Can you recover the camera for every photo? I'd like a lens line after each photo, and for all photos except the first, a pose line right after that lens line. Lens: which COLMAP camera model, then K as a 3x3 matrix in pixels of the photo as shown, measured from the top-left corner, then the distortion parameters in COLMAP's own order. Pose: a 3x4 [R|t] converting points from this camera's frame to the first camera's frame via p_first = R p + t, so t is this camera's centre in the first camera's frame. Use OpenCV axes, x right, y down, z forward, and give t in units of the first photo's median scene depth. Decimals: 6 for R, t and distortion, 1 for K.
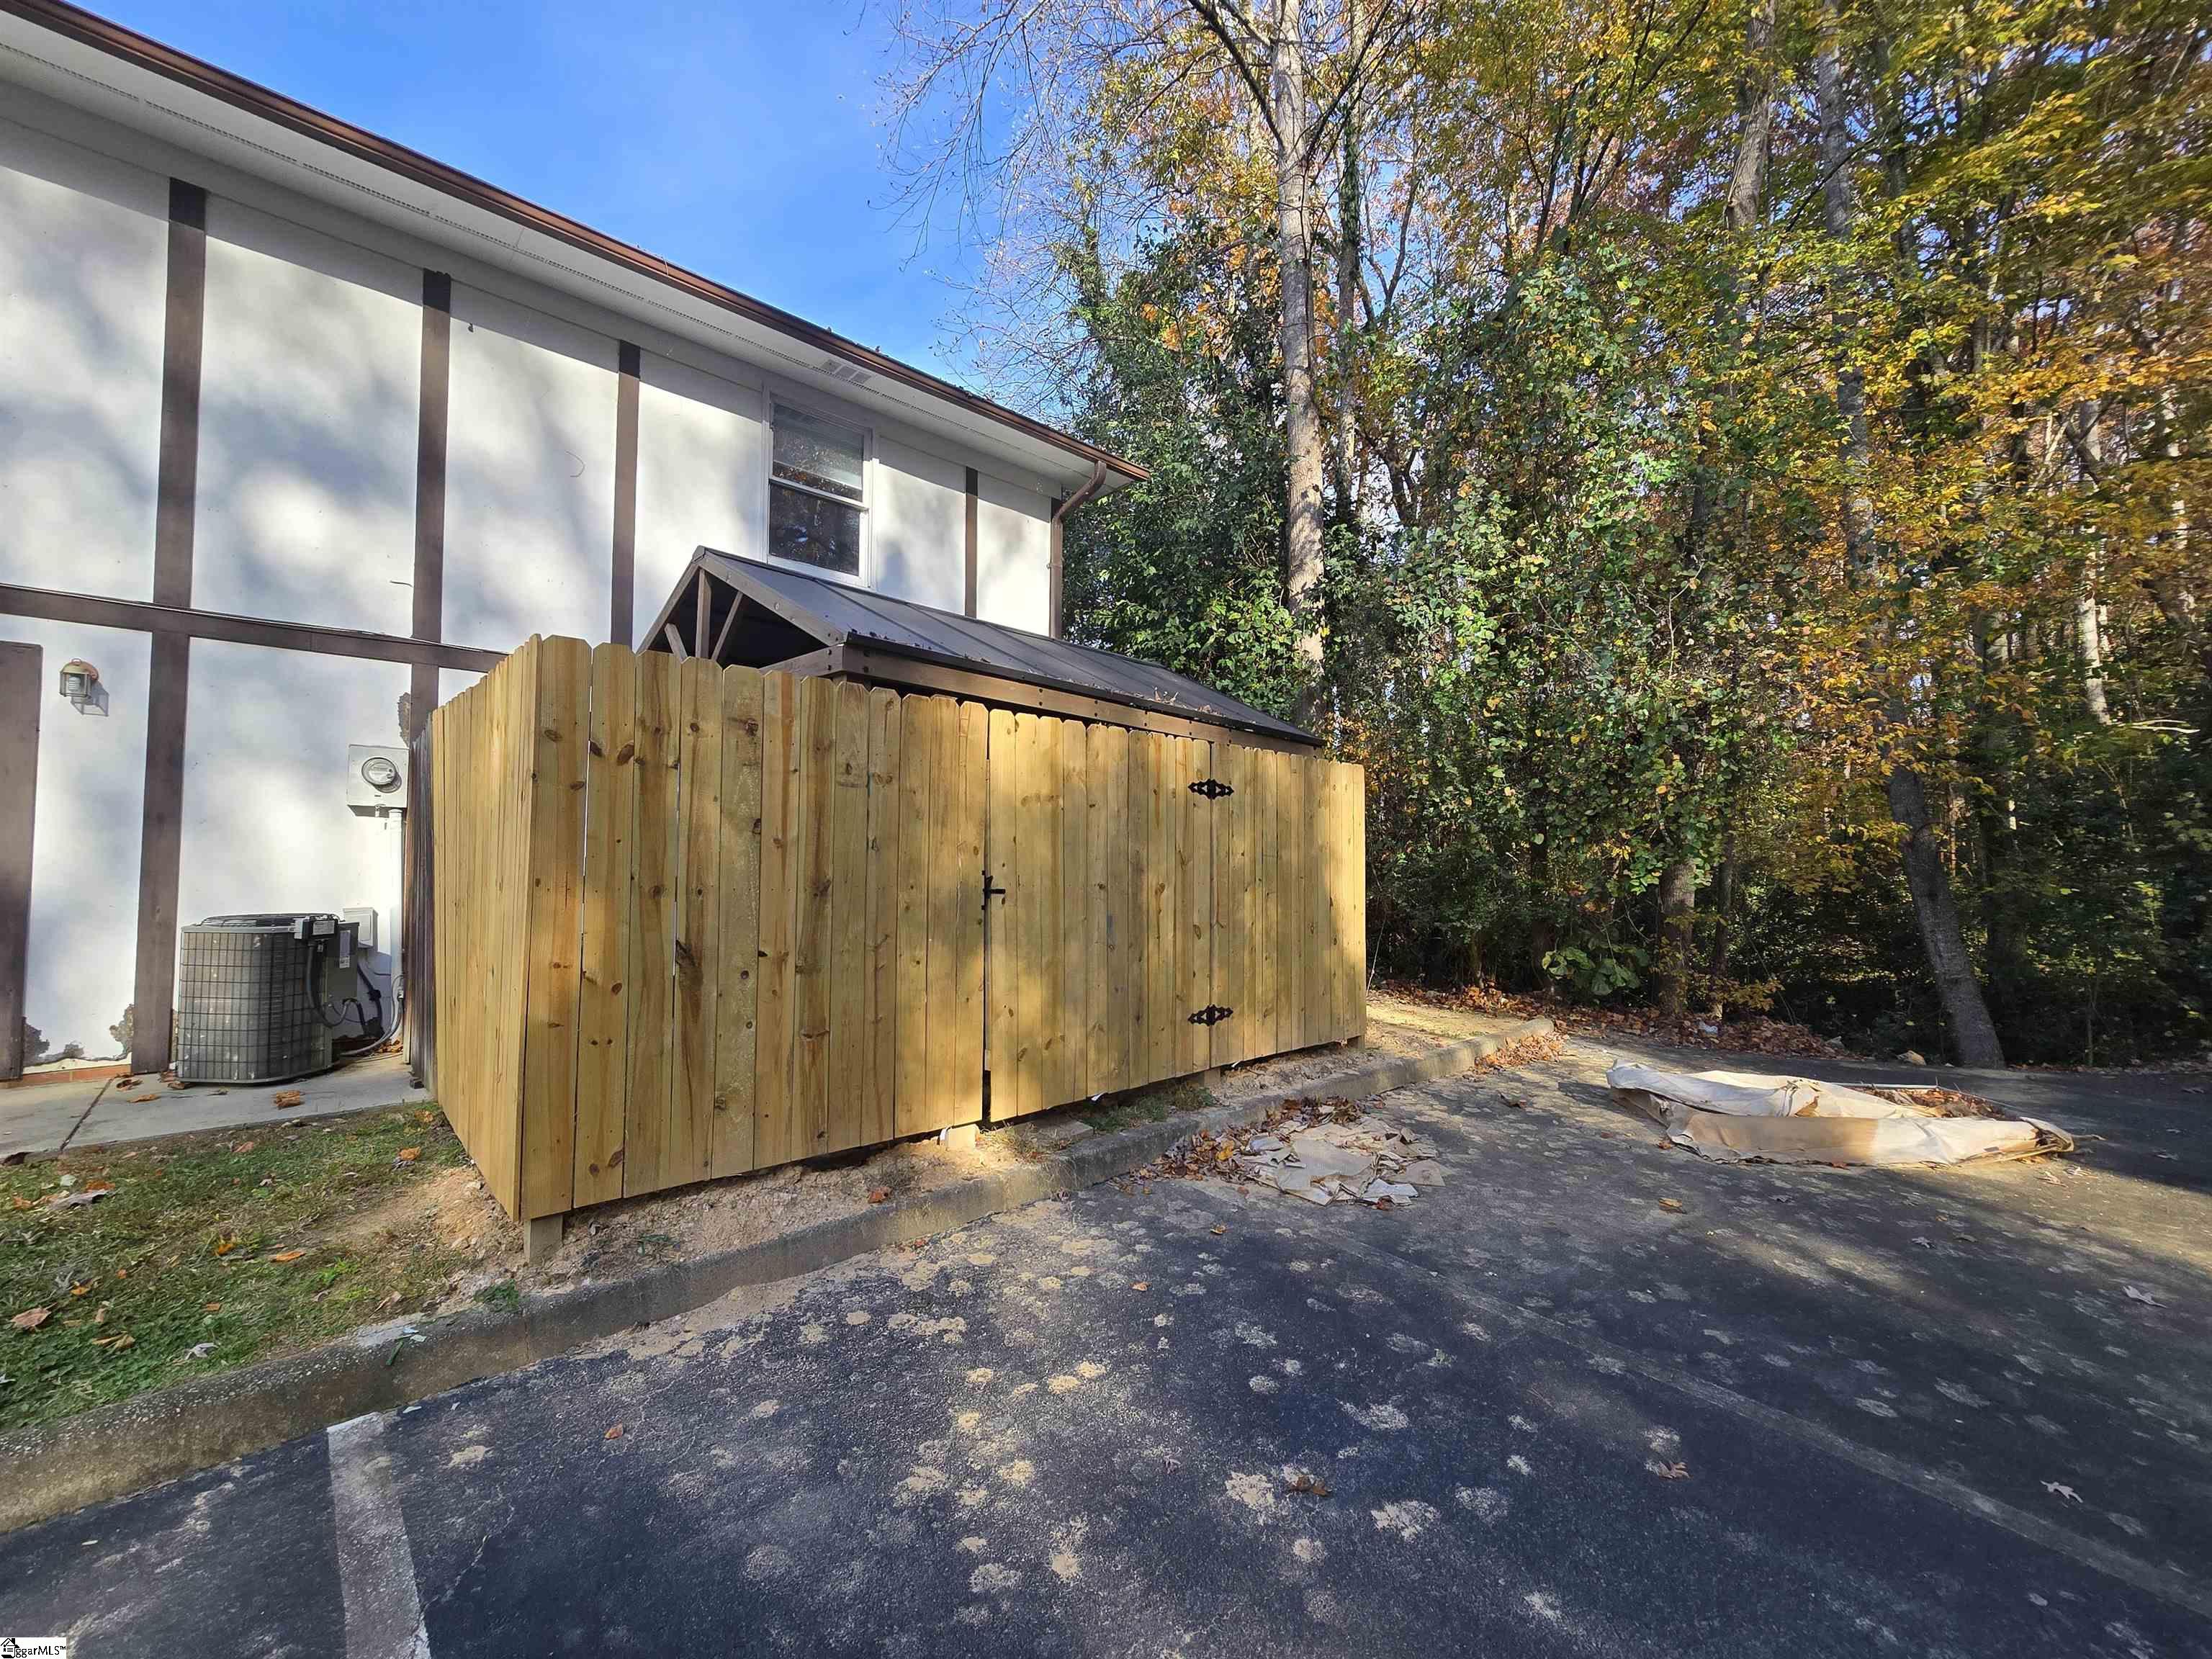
lens RADIAL K [[914.8, 0, 1106.5], [0, 914.8, 826.1], [0, 0, 1]] dist [-0.002830, 0.000128]
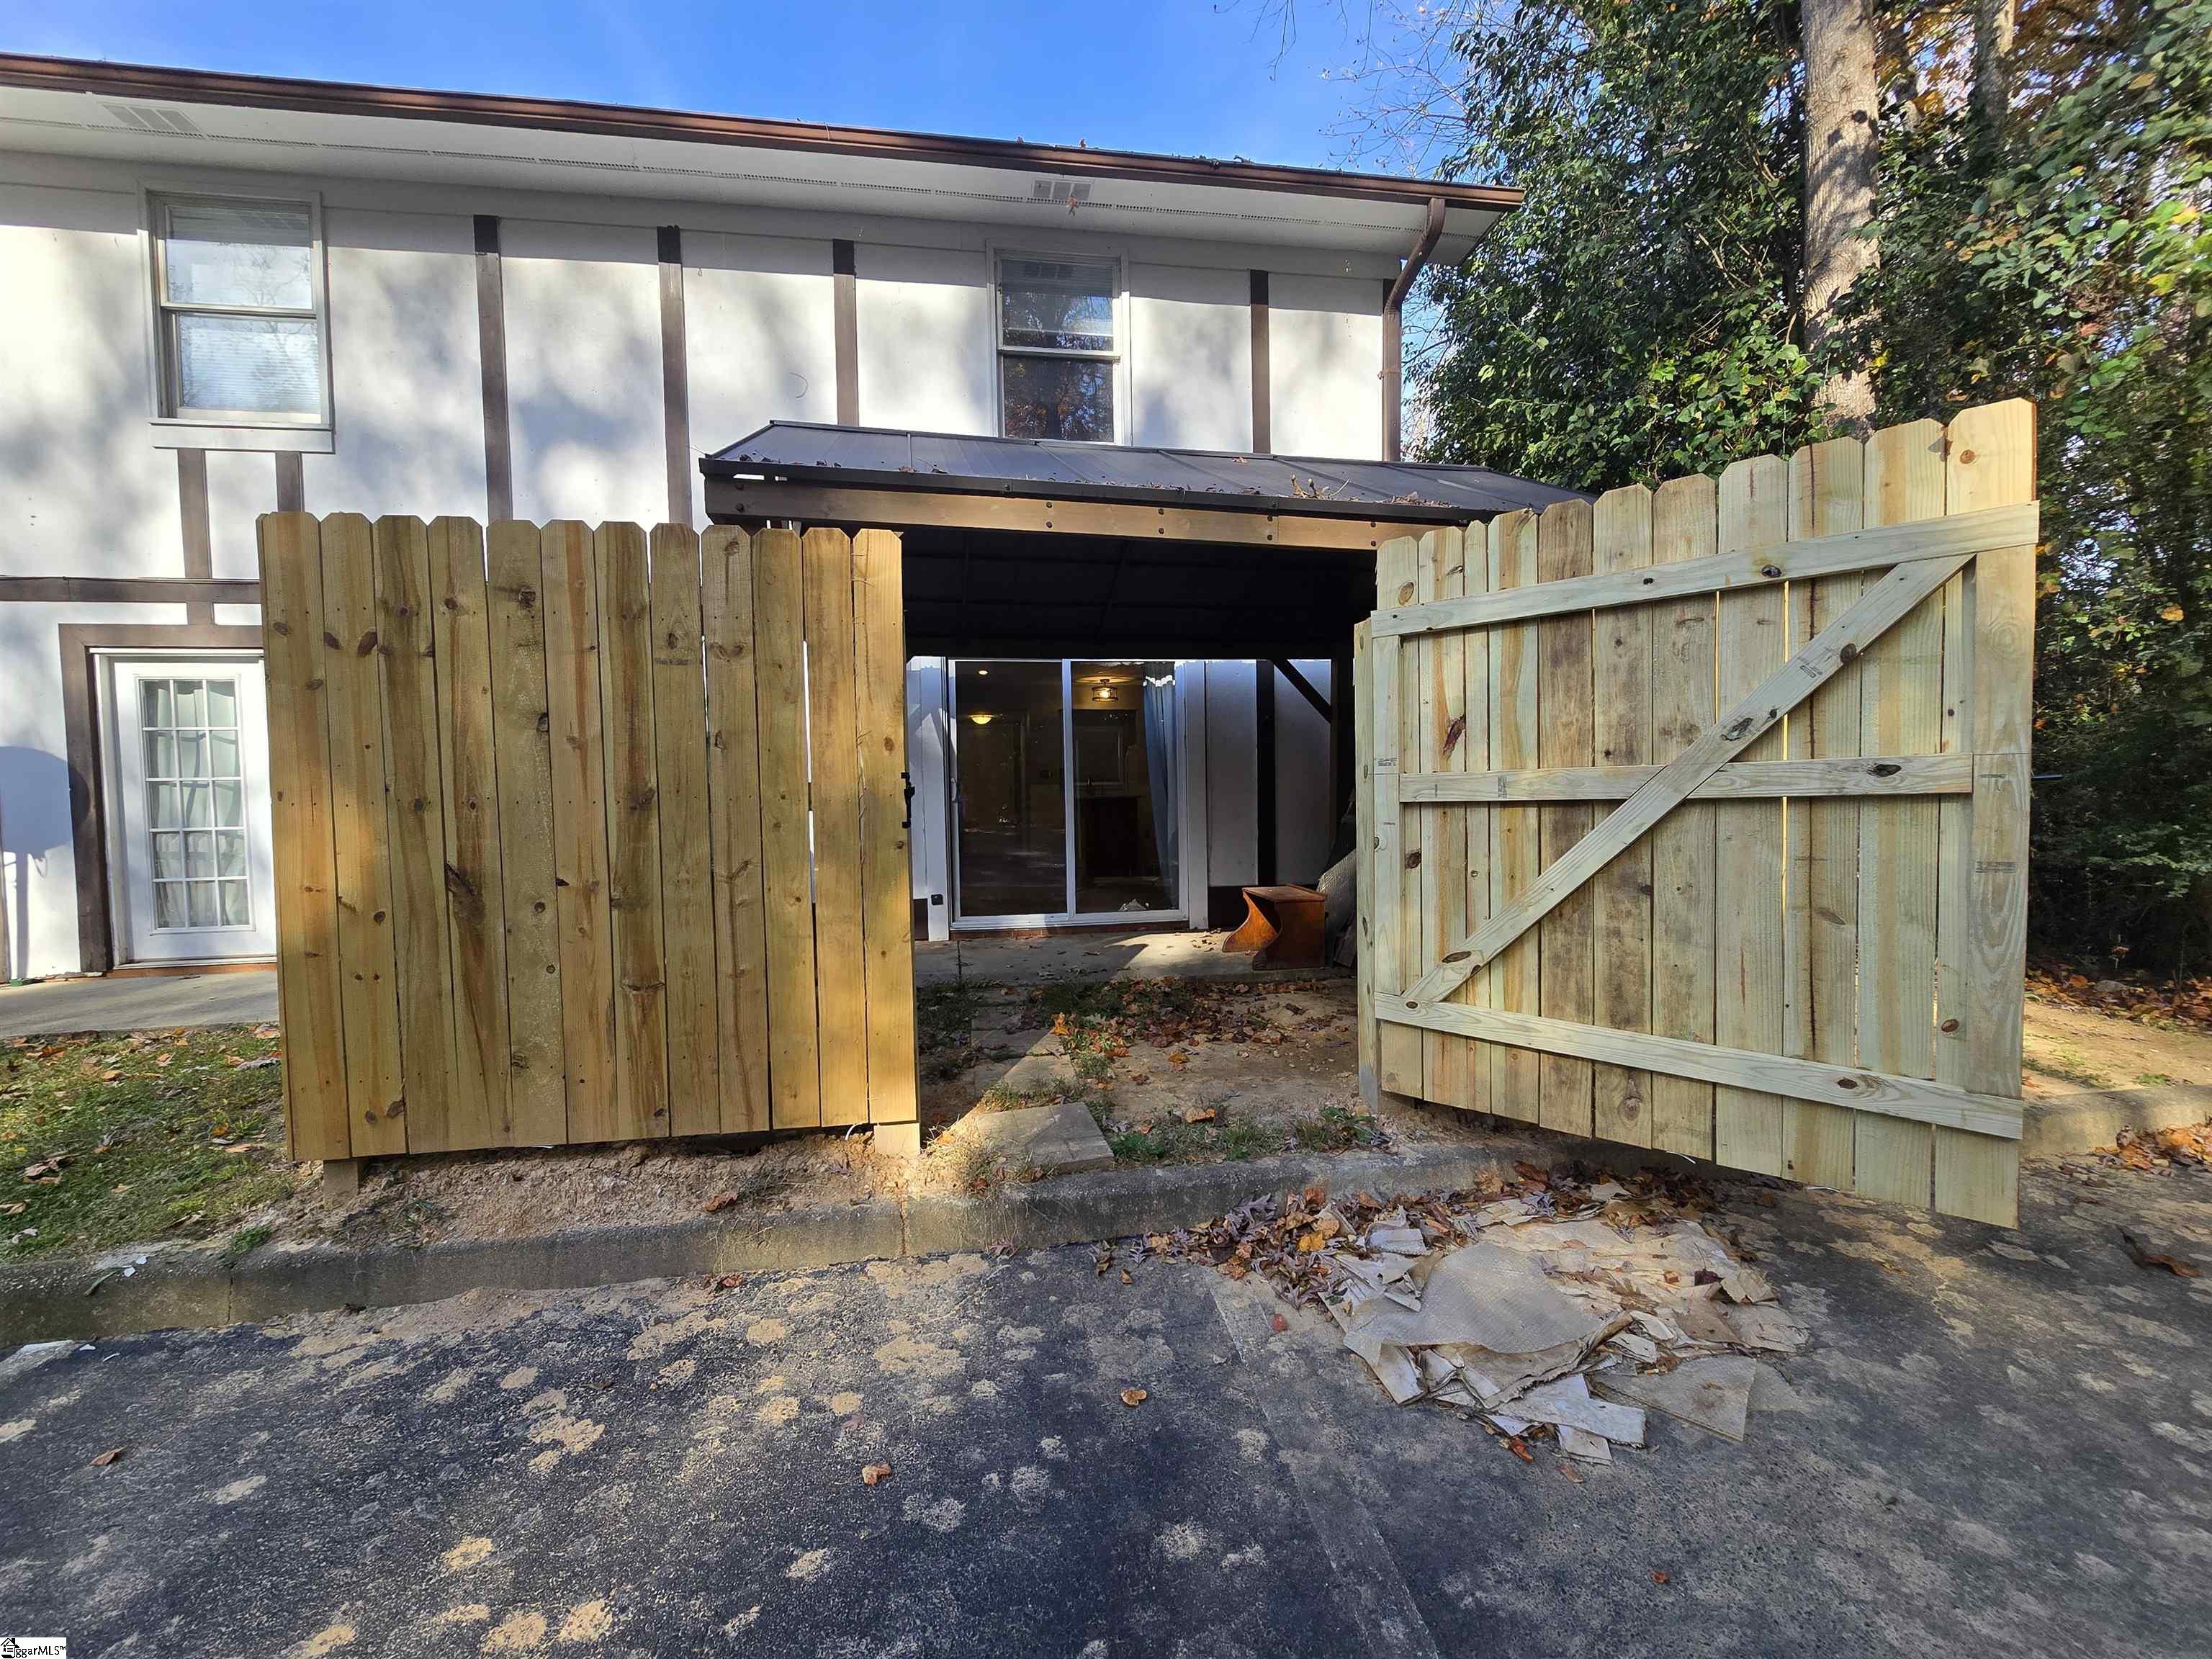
lens RADIAL K [[914.8, 0, 1106.5], [0, 914.8, 826.1], [0, 0, 1]] dist [-0.002830, 0.000128]
pose [[0.824930, -0.002824, -0.565228, 0.389512], [0.049241, 0.996545, 0.066886, 0.050587], [0.563086, -0.083009, 0.822219, 0.510649]]
